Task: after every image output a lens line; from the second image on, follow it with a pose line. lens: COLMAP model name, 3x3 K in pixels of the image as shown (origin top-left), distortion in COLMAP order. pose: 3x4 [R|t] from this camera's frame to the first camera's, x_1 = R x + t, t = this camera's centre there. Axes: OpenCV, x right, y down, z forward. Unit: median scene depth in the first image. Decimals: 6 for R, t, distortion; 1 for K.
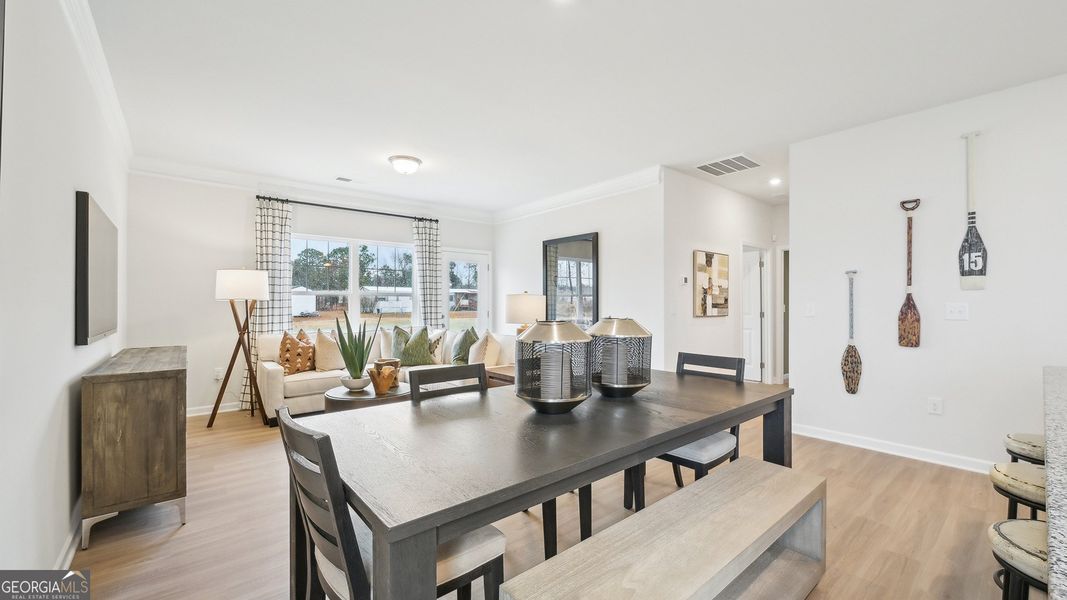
lens RADIAL K [[431.3, 0, 533.5], [0, 431.3, 301.5], [0, 0, 1]] dist [-0.008333, -0.000559]
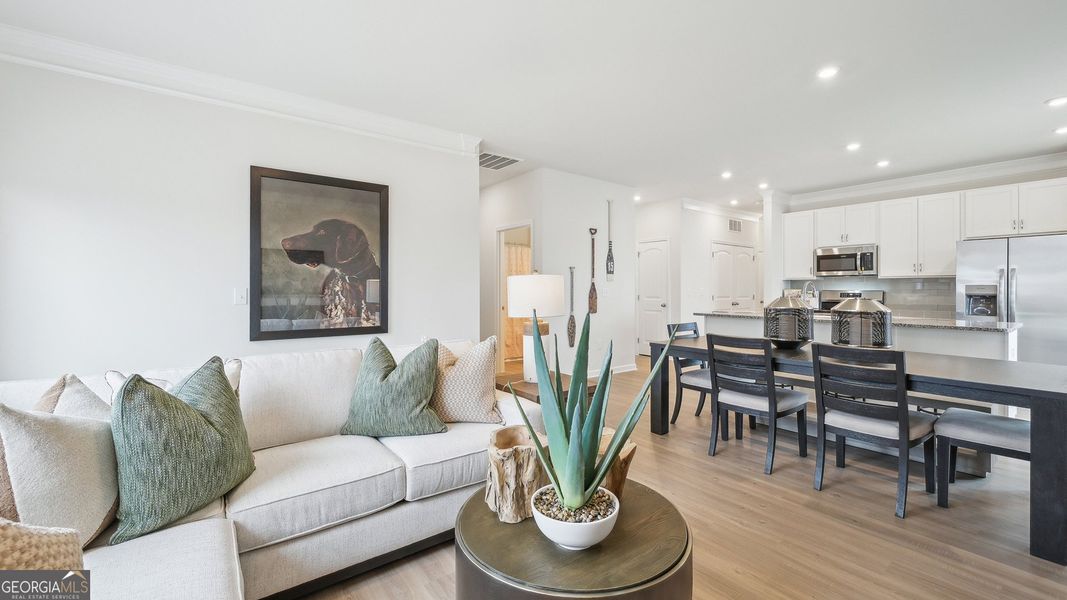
lens RADIAL K [[431.3, 0, 526.6], [0, 431.3, 294.6], [0, 0, 1]] dist [-0.008333, -0.000559]
pose [[0.036279, -0.011803, 0.999272, -0.626672], [-0.004113, 0.999920, 0.011960, 0.008237], [-0.999333, -0.004544, 0.036227, 0.855522]]
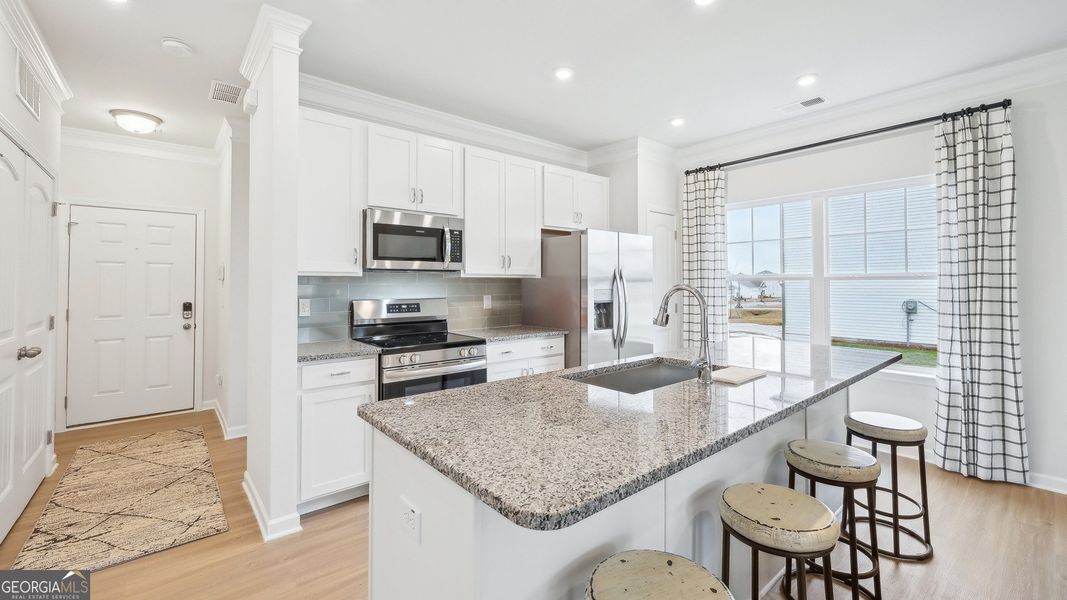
lens RADIAL K [[431.3, 0, 534.5], [0, 431.3, 276.5], [0, 0, 1]] dist [-0.008333, -0.000559]
pose [[-0.999984, 0.000379, -0.005559, 0.548730], [0.000515, 0.999704, -0.024319, -0.012453], [0.005548, -0.024322, -0.999689, 0.594919]]
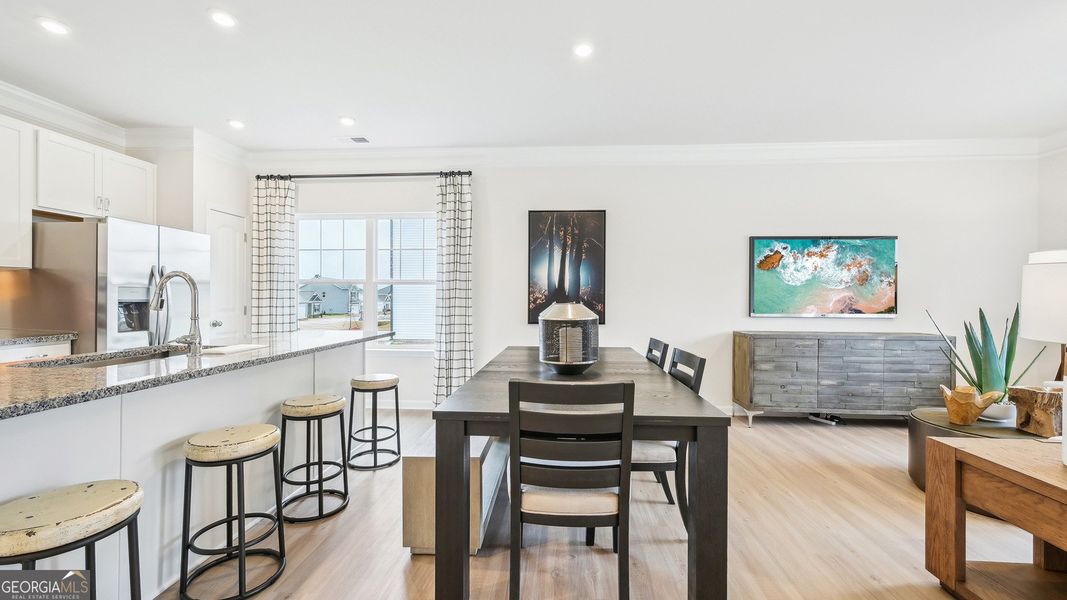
lens RADIAL K [[431.3, 0, 546.4], [0, 431.3, 306.8], [0, 0, 1]] dist [-0.008333, -0.000559]
pose [[-0.686634, 0.005141, -0.726985, 0.466214], [0.000661, 0.999979, 0.006447, 0.019898], [0.727003, 0.003946, -0.686623, 0.781612]]
